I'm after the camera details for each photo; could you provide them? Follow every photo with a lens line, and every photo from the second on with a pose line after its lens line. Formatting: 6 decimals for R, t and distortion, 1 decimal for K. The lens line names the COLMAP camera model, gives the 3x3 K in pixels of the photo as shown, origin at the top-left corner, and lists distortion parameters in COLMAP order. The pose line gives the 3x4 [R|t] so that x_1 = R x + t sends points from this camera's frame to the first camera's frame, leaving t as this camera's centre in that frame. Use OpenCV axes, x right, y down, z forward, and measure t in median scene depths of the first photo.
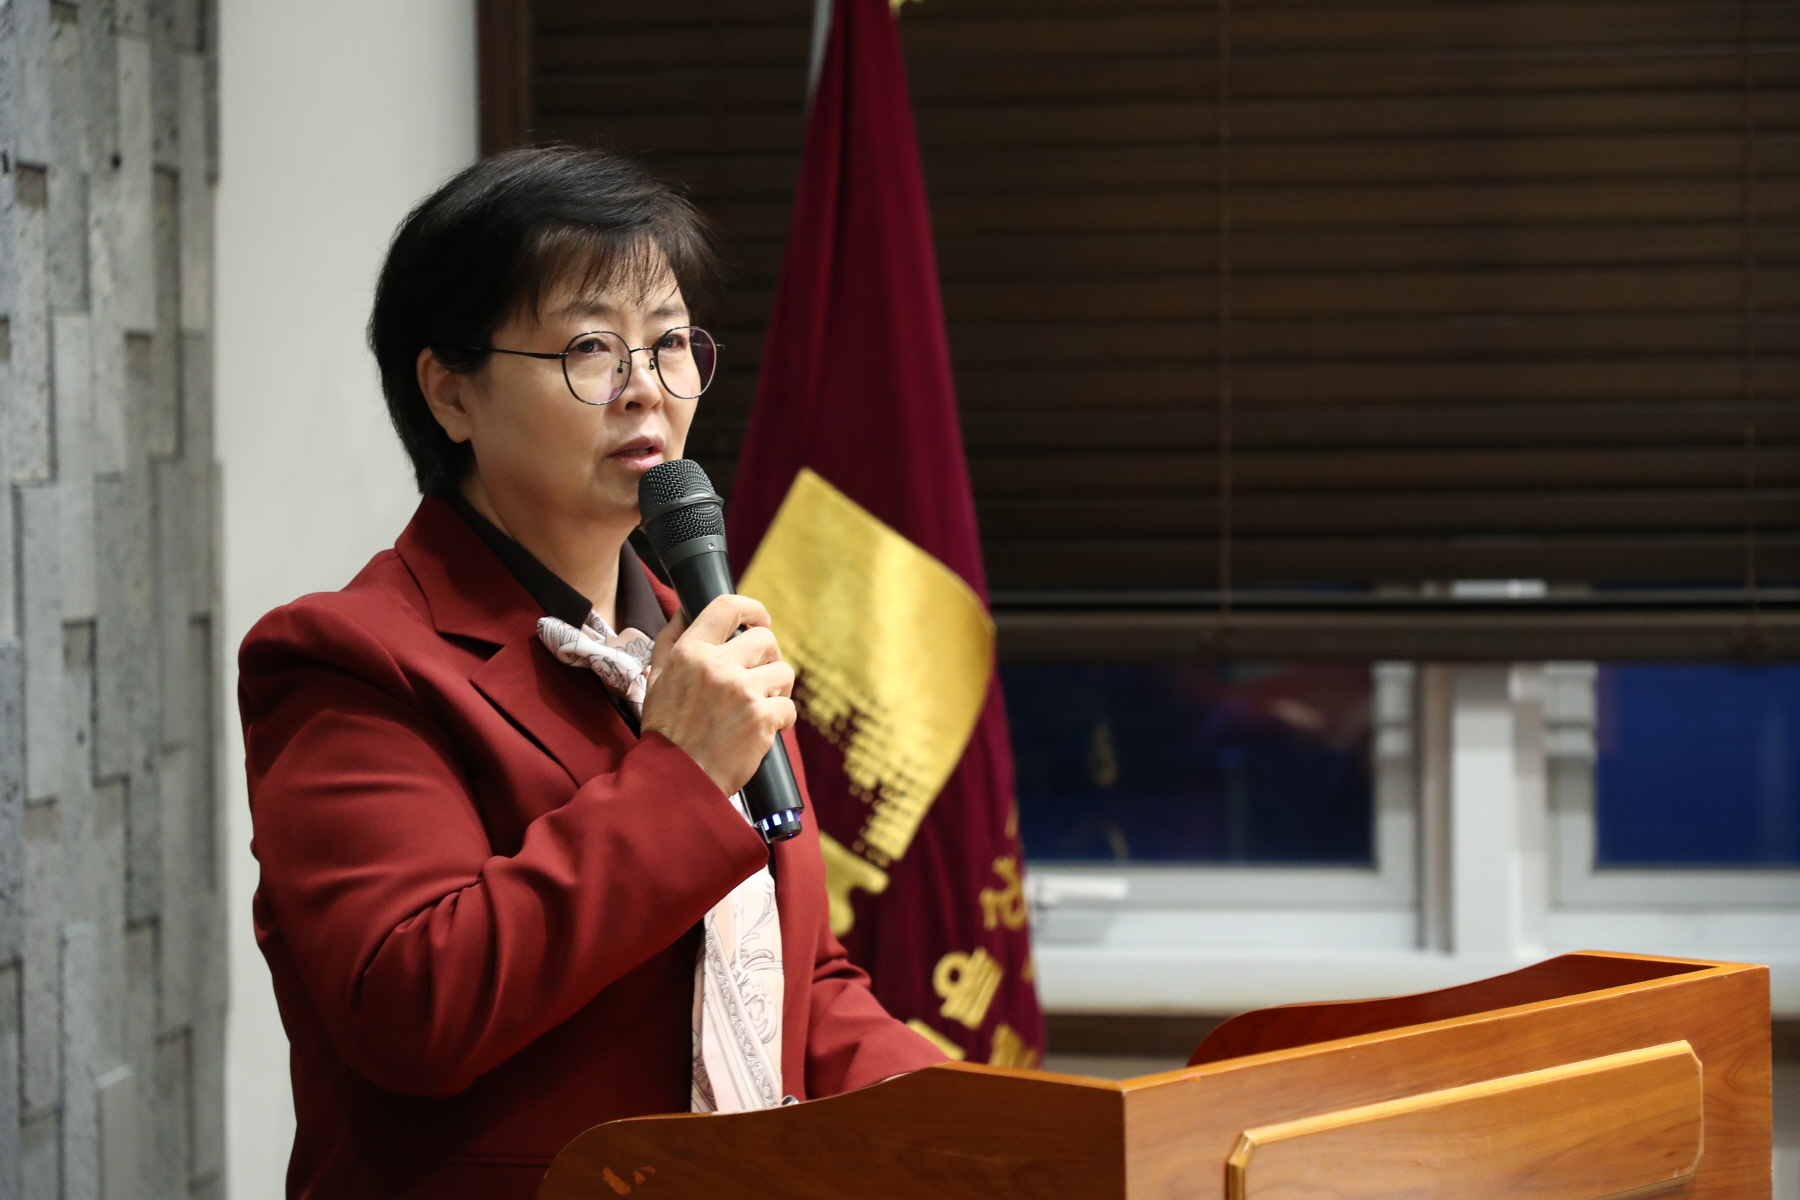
lens RADIAL K [[4245.7, 0, 940.3], [0, 4245.7, 599.9], [0, 0, 1]] dist [-0.039416, -0.057015]
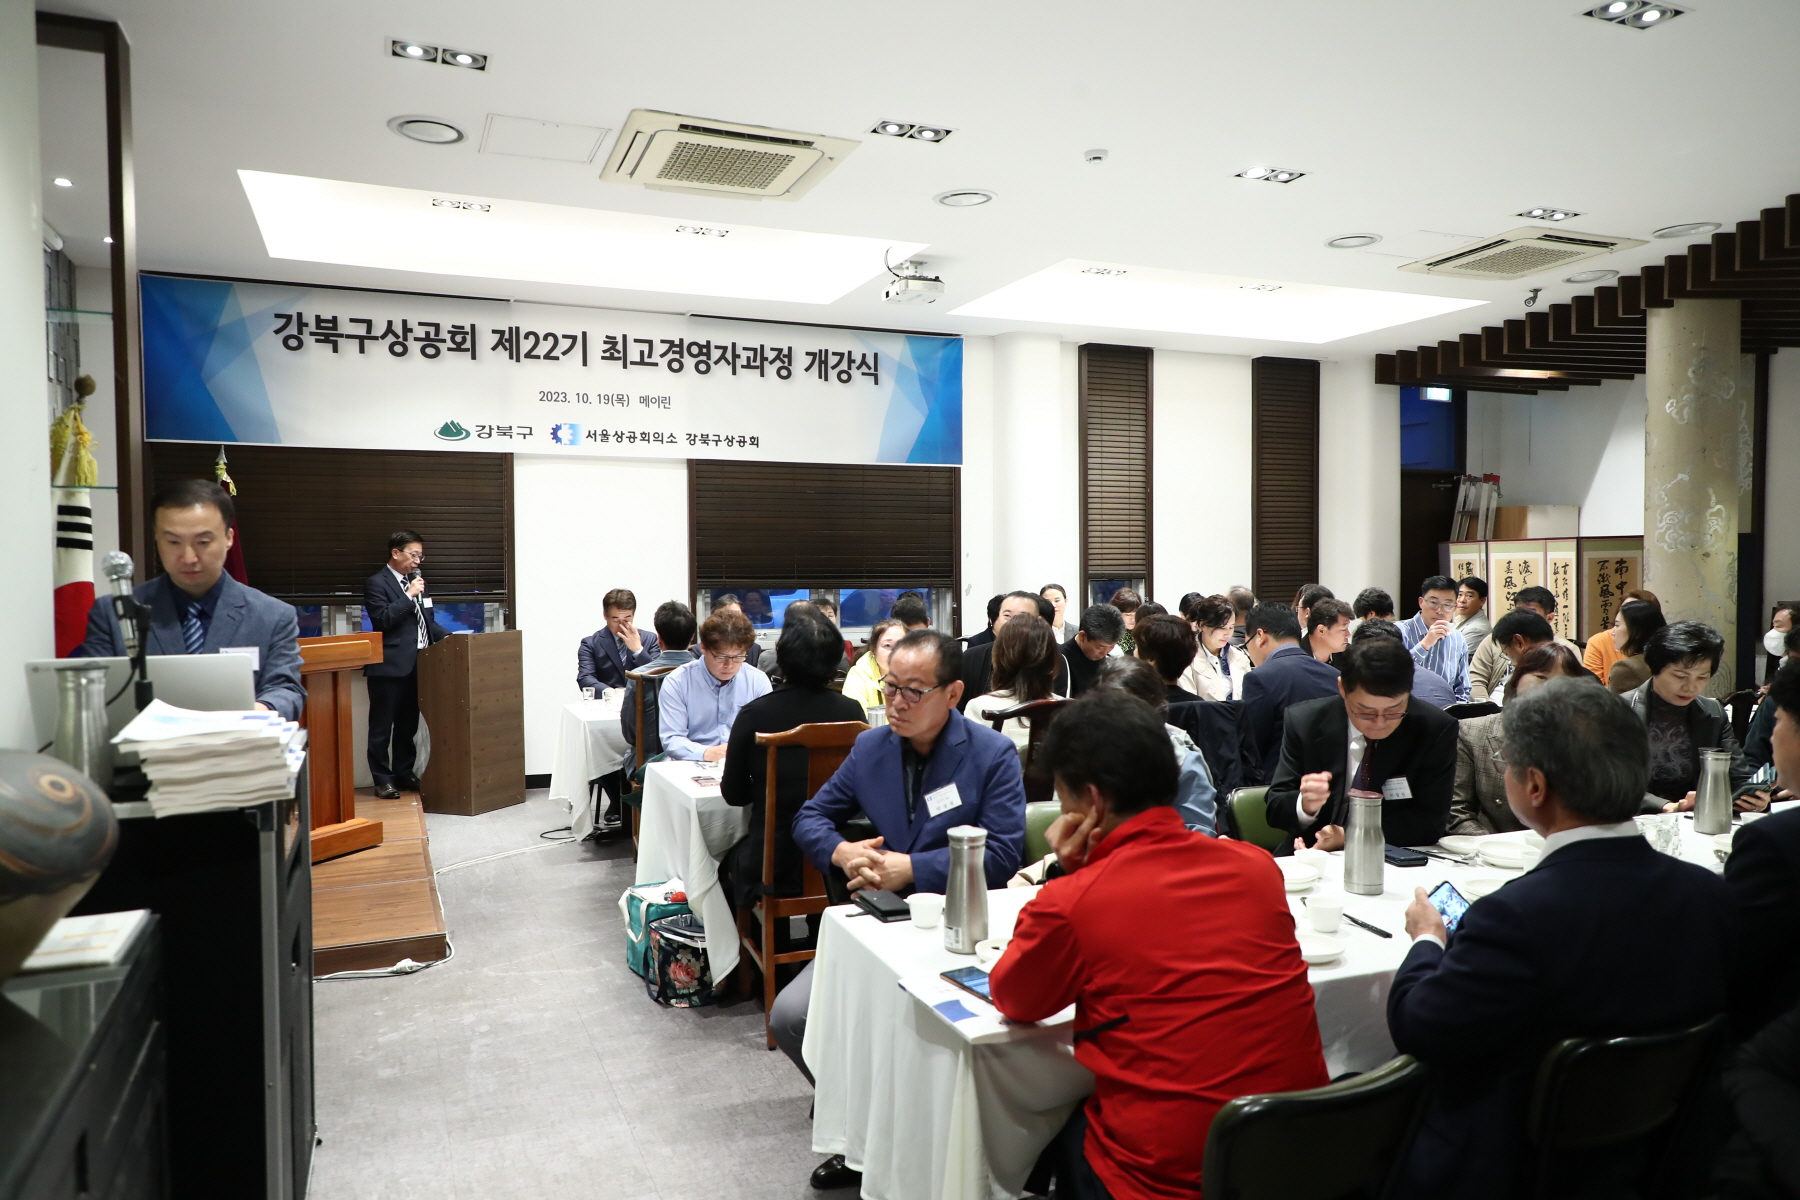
lens RADIAL K [[1229.5, 0, 907.5], [0, 1229.5, 605.6], [0, 0, 1]] dist [0.006715, 0.001779]
pose [[0.858076, -0.013237, 0.513351, -0.085733], [0.018330, 0.999820, -0.004857, 0.040985], [-0.513195, 0.013578, 0.858165, -0.989182]]
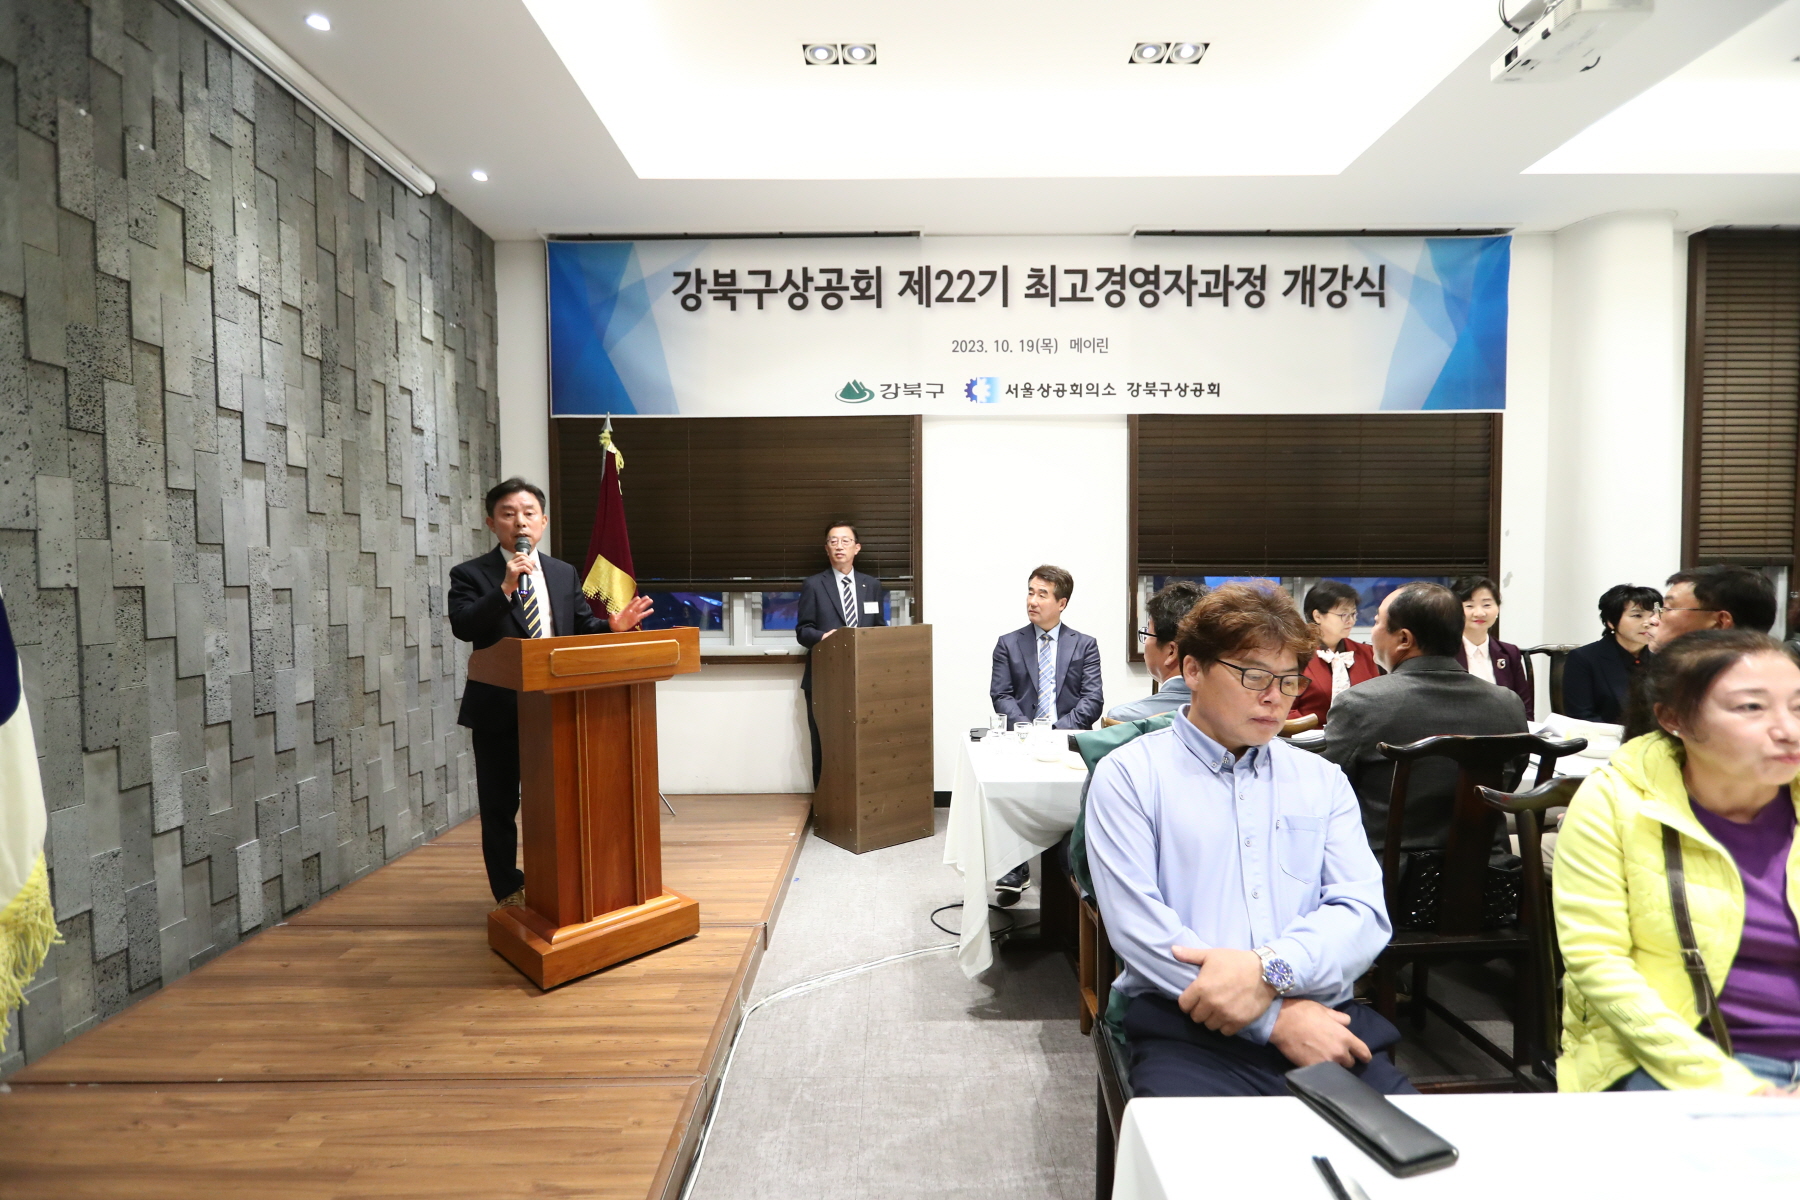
lens RADIAL K [[817.4, 0, 893.3], [0, 817.4, 607.9], [0, 0, 1]] dist [-0.012282, 0.001792]
pose [[0.991772, -0.003523, 0.127970, 0.204243], [0.003335, 0.999993, 0.001683, 0.036667], [-0.127975, -0.001243, 0.991777, -0.081592]]
